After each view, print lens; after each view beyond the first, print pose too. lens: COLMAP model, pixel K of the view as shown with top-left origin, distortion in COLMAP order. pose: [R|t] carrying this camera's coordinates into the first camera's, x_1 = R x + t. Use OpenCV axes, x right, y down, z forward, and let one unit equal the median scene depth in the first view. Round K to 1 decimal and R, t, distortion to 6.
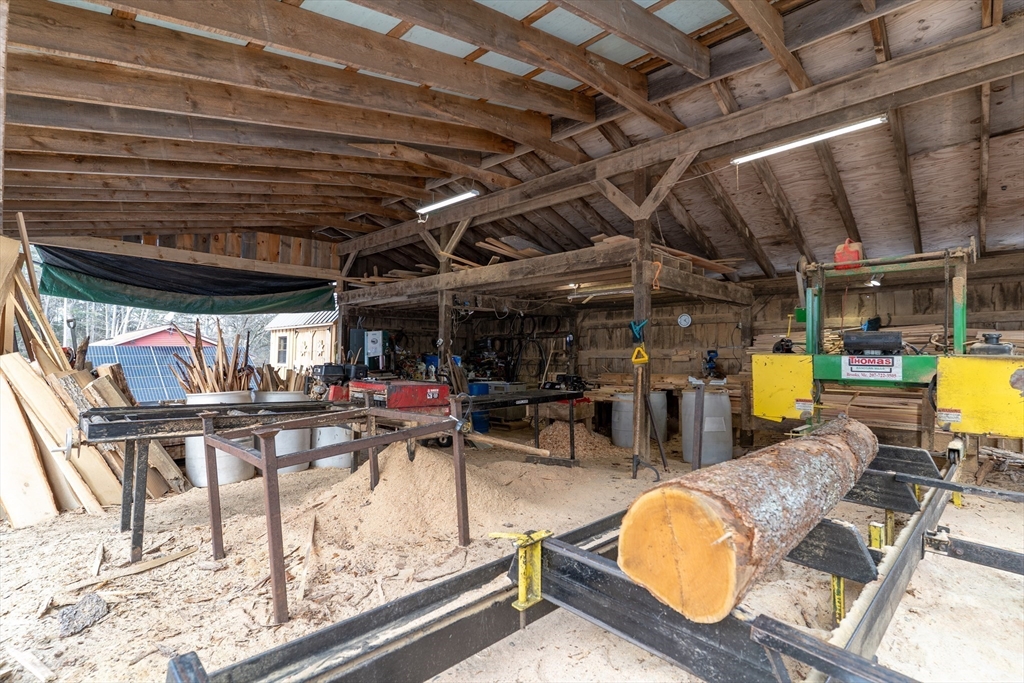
lens RADIAL K [[509.8, 0, 512.0], [0, 509.8, 341.5], [0, 0, 1]] dist [0.000244, 0.000139]
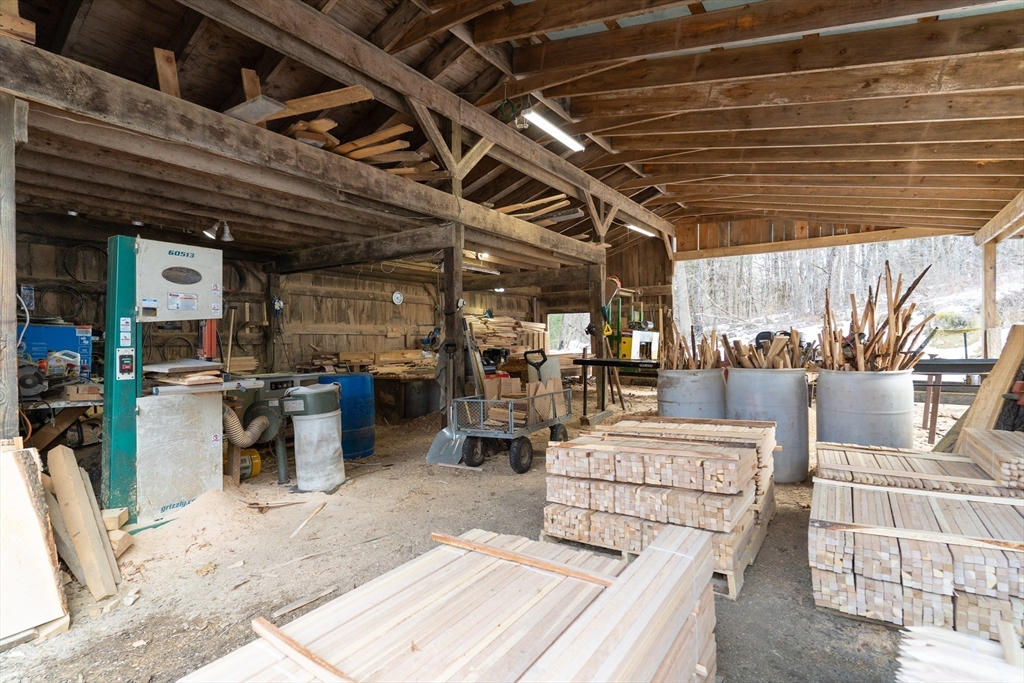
lens RADIAL K [[509.8, 0, 512.0], [0, 509.8, 341.5], [0, 0, 1]] dist [0.000244, 0.000139]
pose [[-0.193992, 0.000111, 0.981003, -0.648703], [-0.017714, 0.999837, -0.003616, 0.041723], [-0.980843, -0.018079, -0.193959, 0.869066]]
